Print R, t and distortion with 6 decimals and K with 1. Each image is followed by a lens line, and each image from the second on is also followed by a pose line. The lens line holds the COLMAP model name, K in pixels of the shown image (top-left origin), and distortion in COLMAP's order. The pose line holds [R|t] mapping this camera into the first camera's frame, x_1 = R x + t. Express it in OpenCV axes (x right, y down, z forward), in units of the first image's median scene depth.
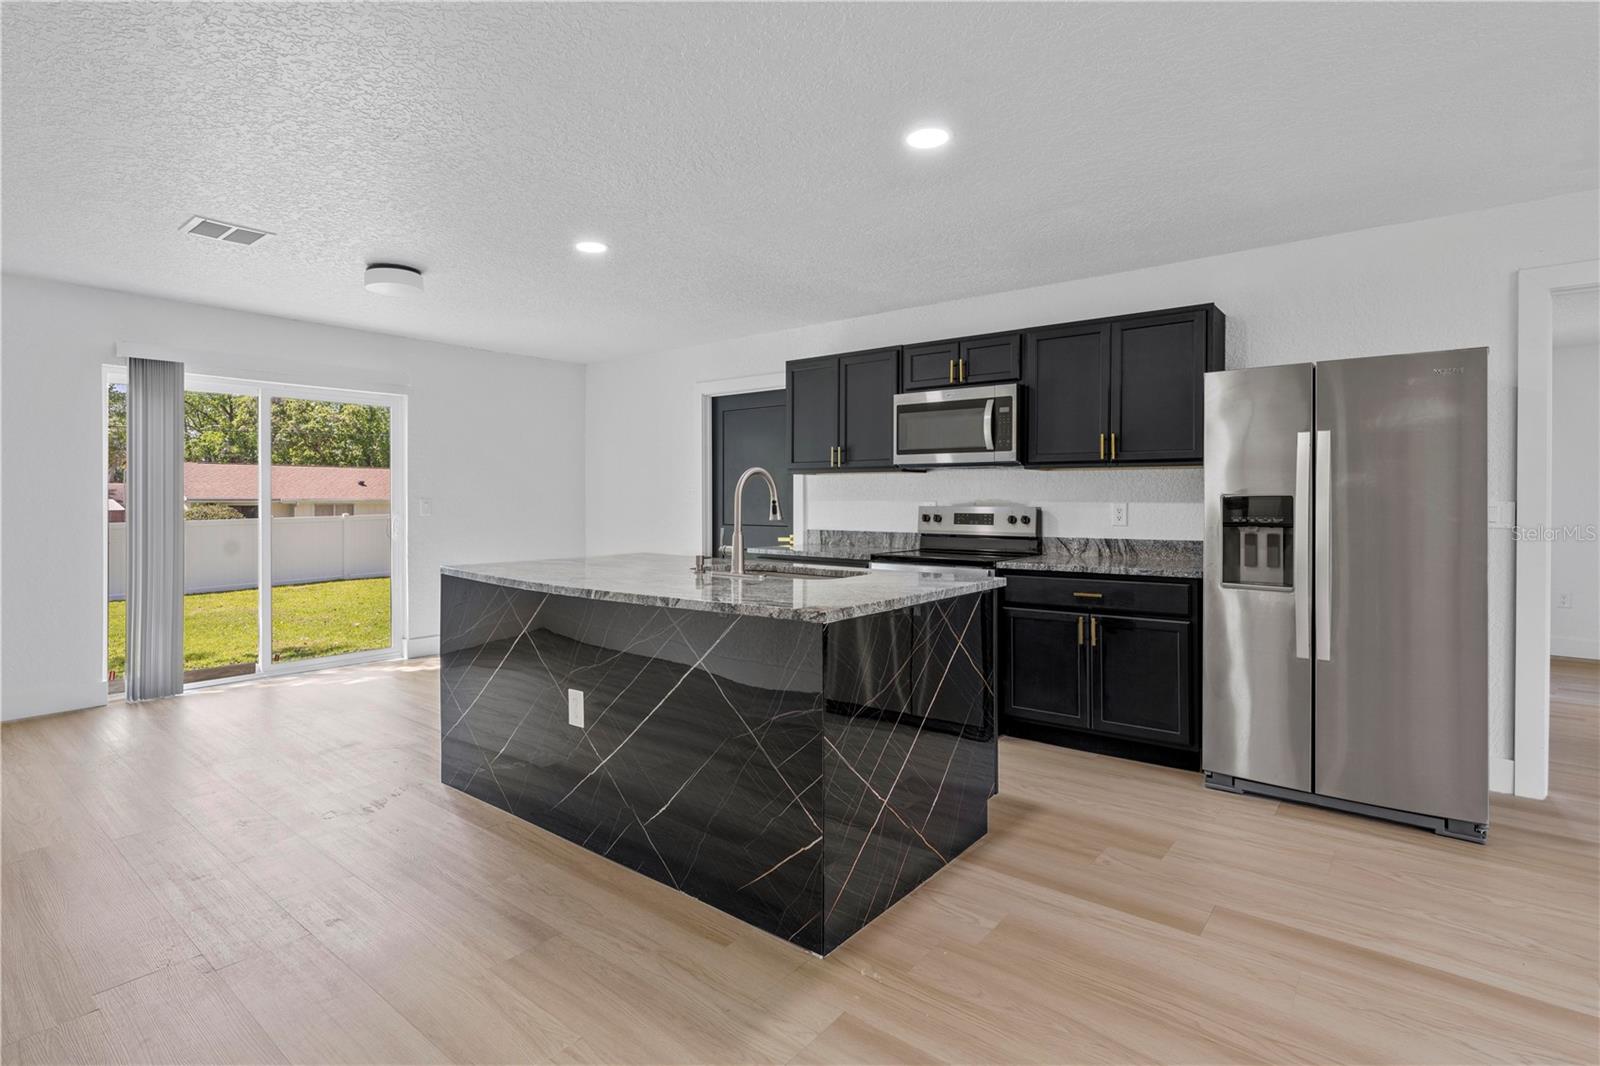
lens RADIAL K [[785.8, 0, 791.3], [0, 785.8, 501.4], [0, 0, 1]] dist [-0.000829, -0.000724]
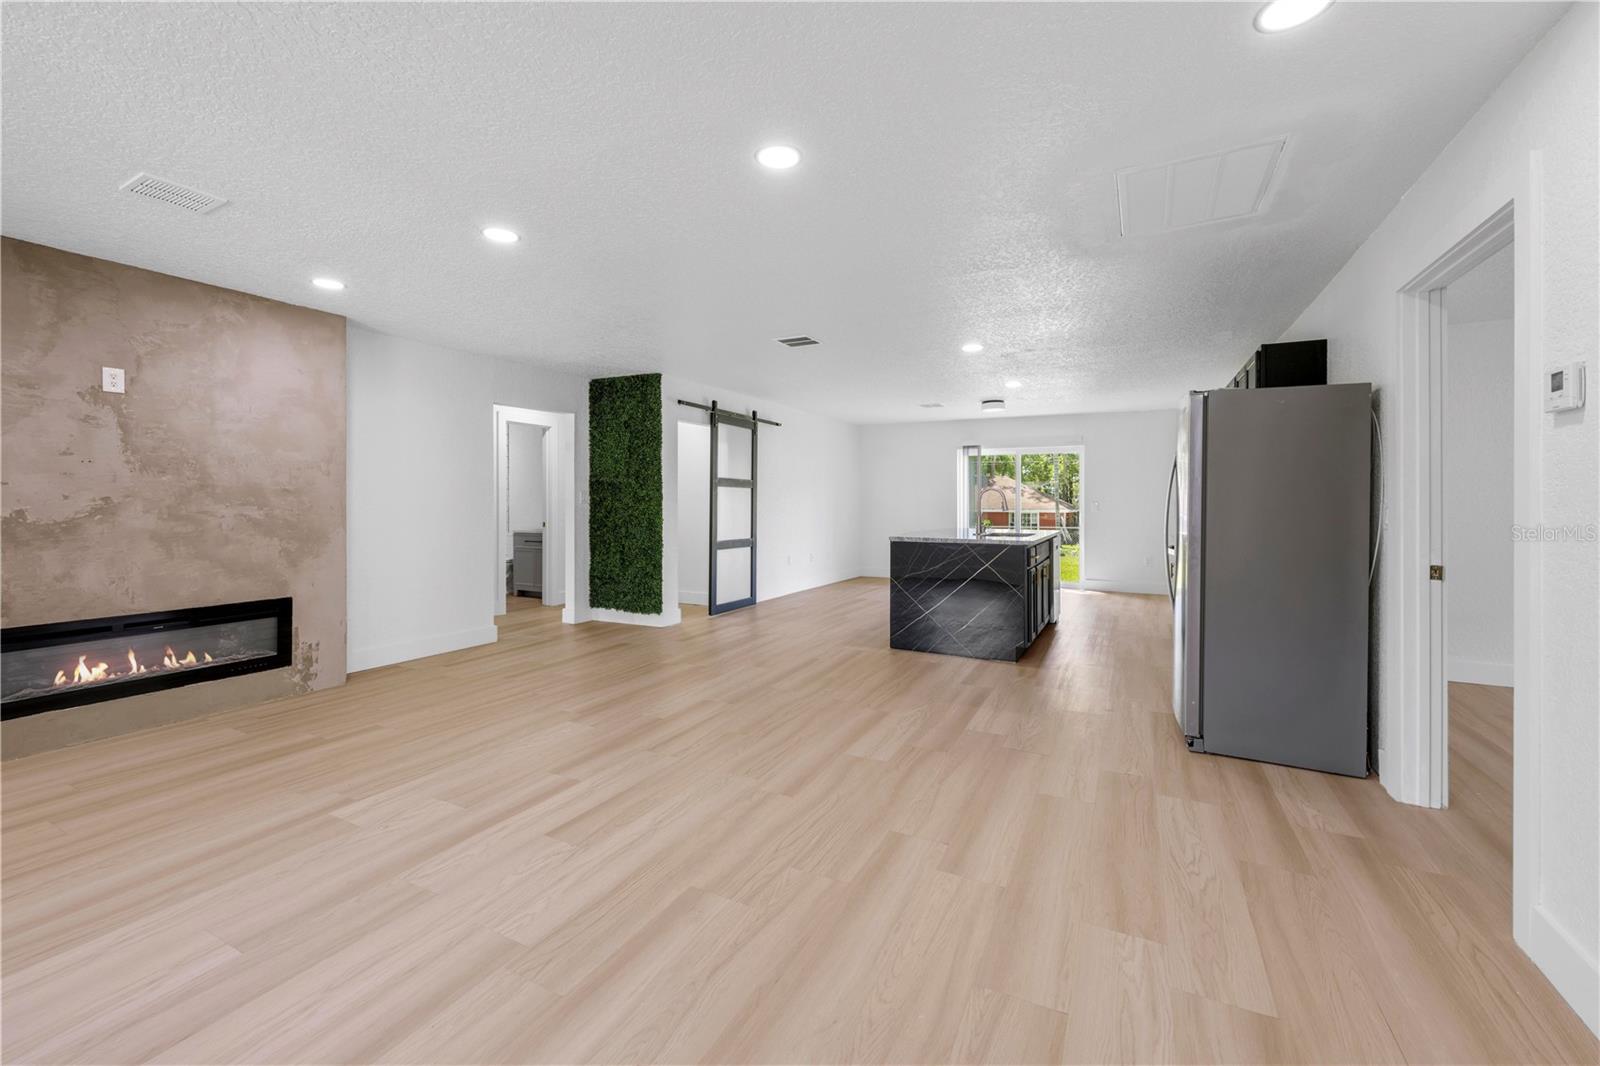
lens RADIAL K [[647.3, 0, 790.0], [0, 647.3, 501.2], [0, 0, 1]] dist [-0.002830, 0.001067]
pose [[0.190124, -0.000143, -0.981760, 1.230208], [-0.006901, 0.999975, -0.001482, 0.002400], [0.981736, 0.007057, 0.190118, 0.058388]]
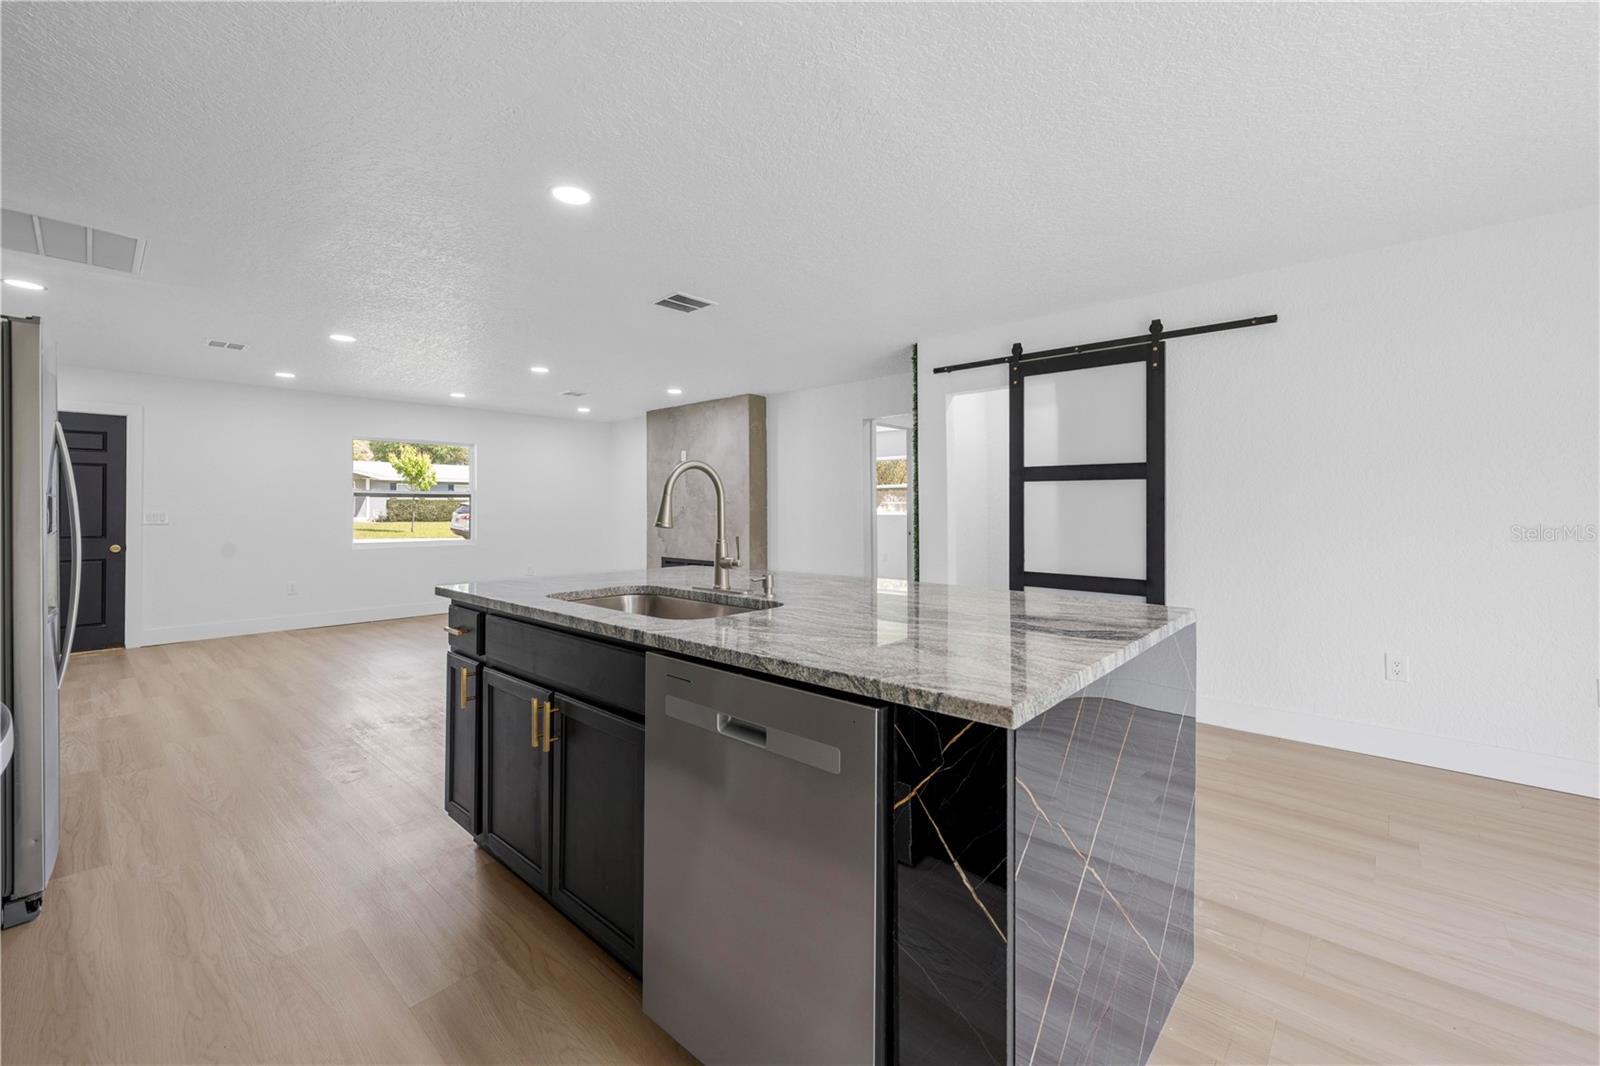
lens RADIAL K [[647.3, 0, 803.3], [0, 647.3, 499.8], [0, 0, 1]] dist [-0.002830, 0.001067]
pose [[-0.999029, 0.000845, 0.044041, -0.138382], [0.000352, 0.999937, -0.011198, 0.002869], [-0.044048, -0.011171, -0.998967, 1.217370]]
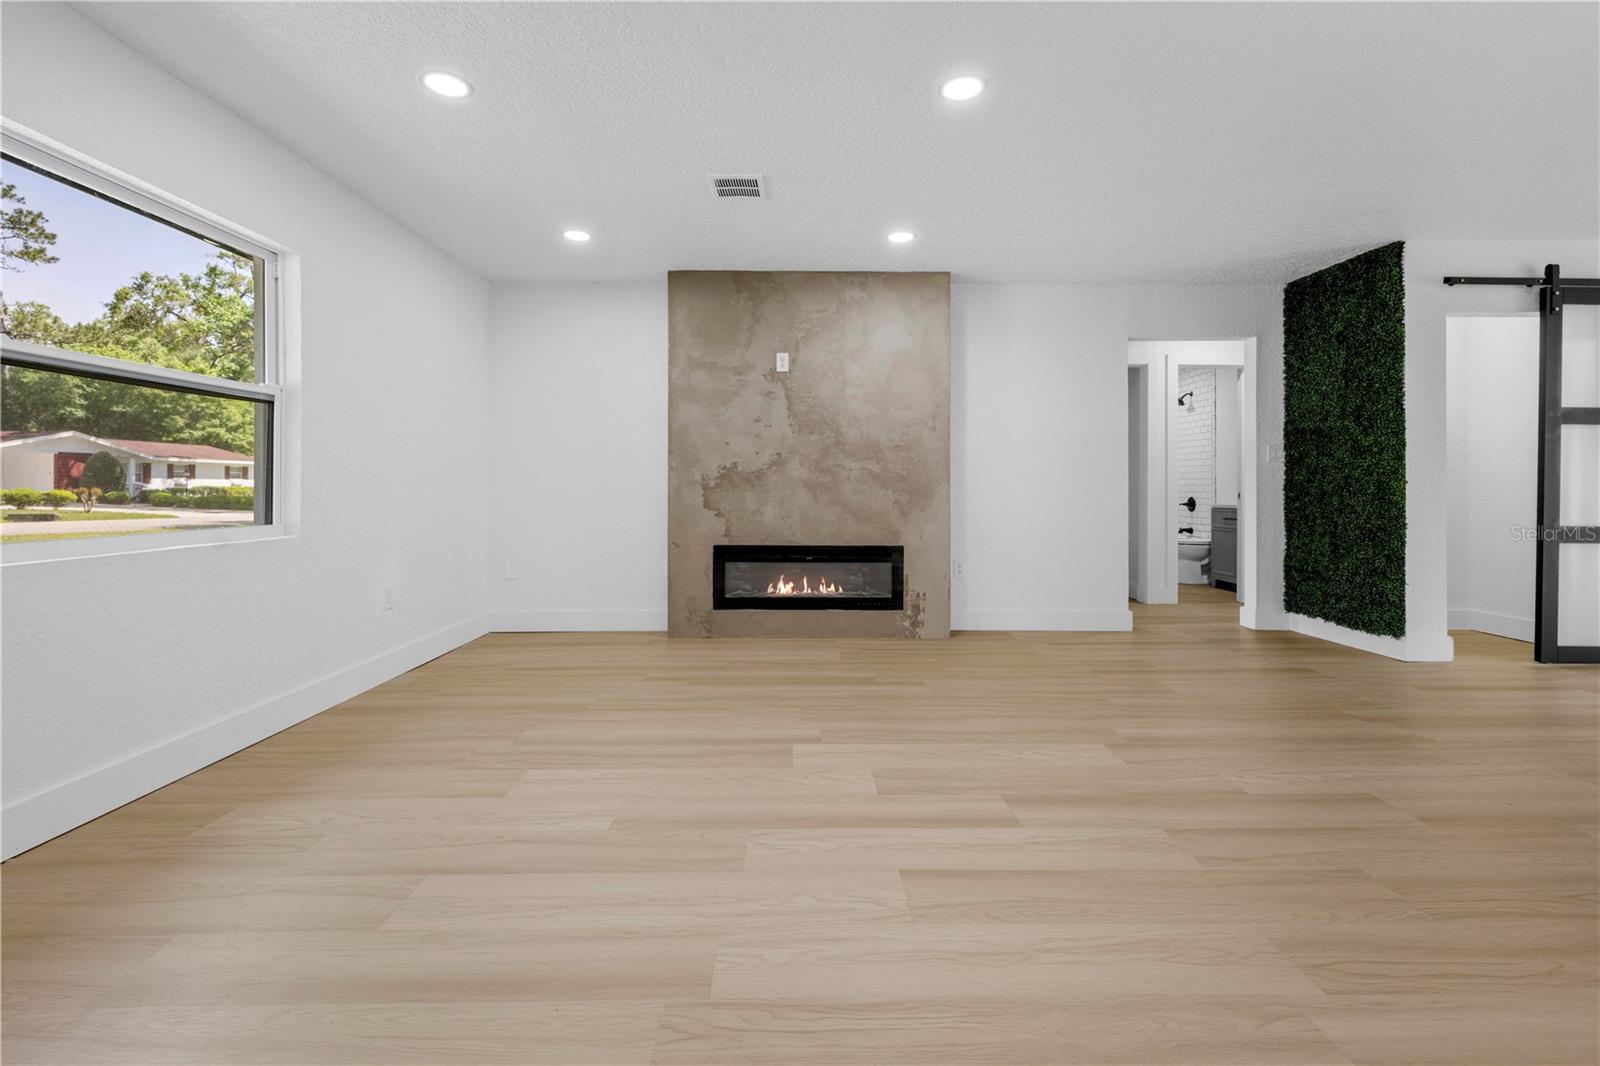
lens RADIAL K [[676.3, 0, 802.9], [0, 676.3, 489.2], [0, 0, 1]] dist [0.001075, -0.001408]
pose [[-0.768882, -0.001825, -0.639388, 0.951516], [-0.006199, 0.999970, 0.004600, 0.055077], [0.639361, 0.007500, -0.768870, 0.241389]]
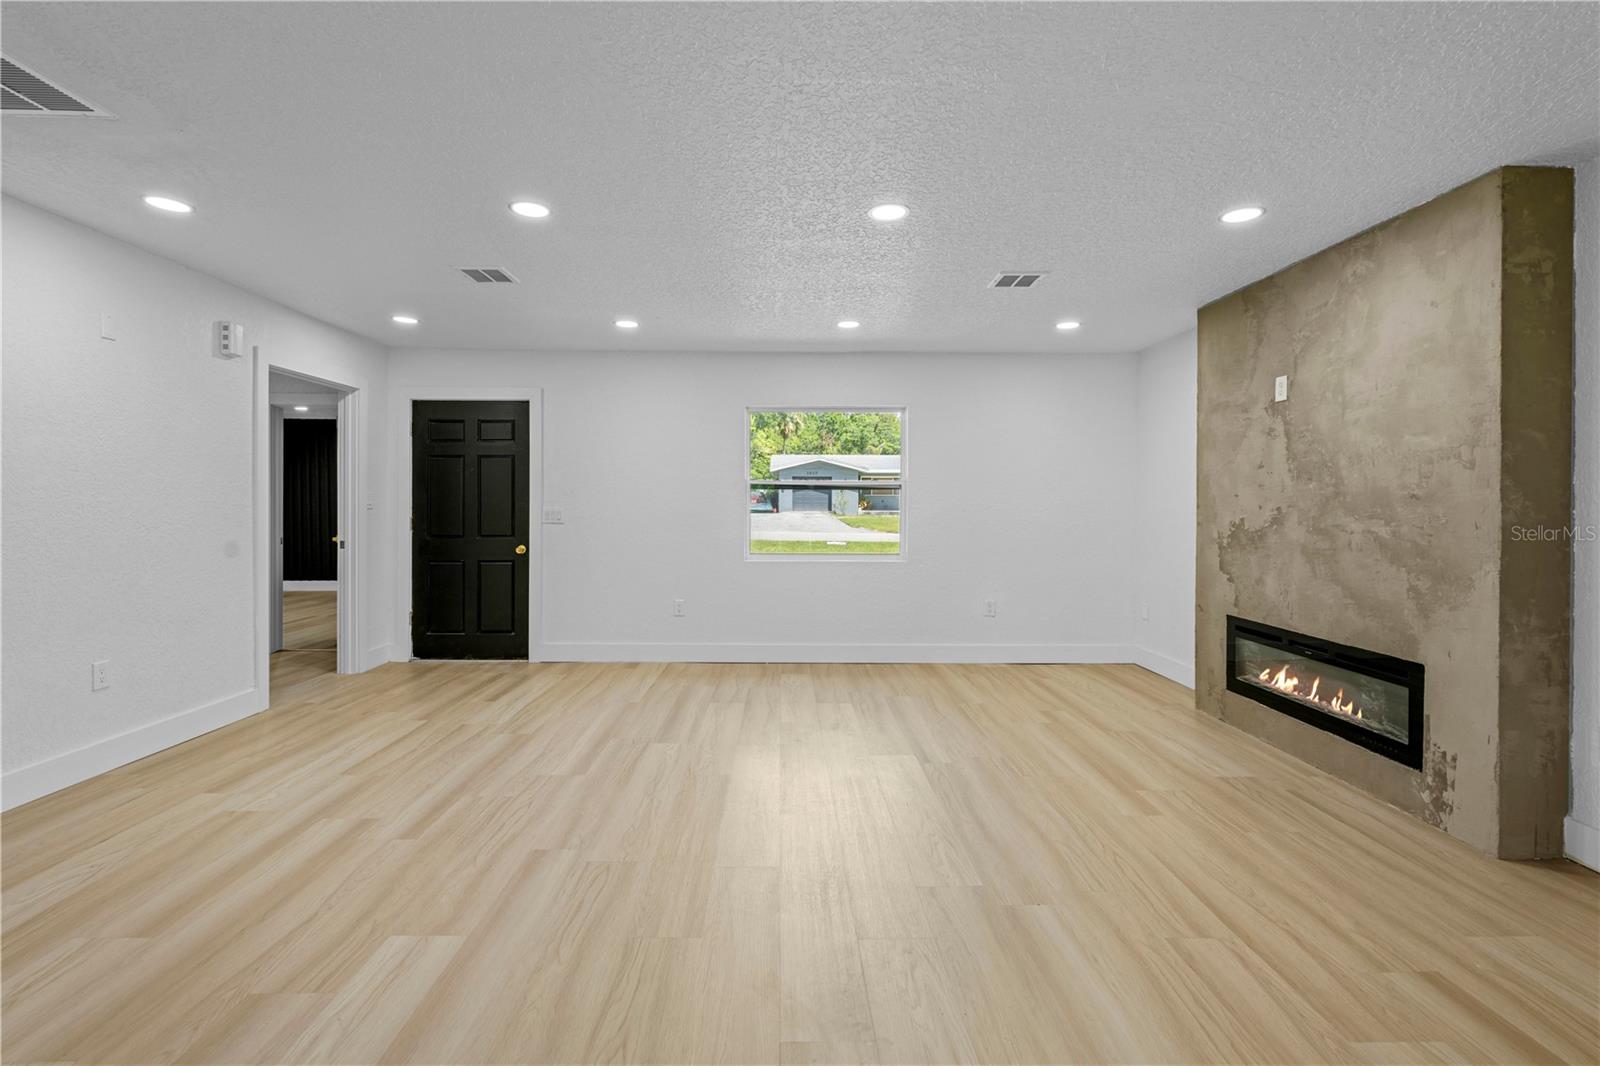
lens RADIAL K [[720.2, 0, 800.1], [0, 720.2, 508.2], [0, 0, 1]] dist [-0.003168, 0.000960]
pose [[-0.648149, -0.010788, 0.761437, -0.005624], [-0.002791, 0.999927, 0.011791, -0.005584], [-0.761508, 0.005517, -0.648132, 0.405830]]
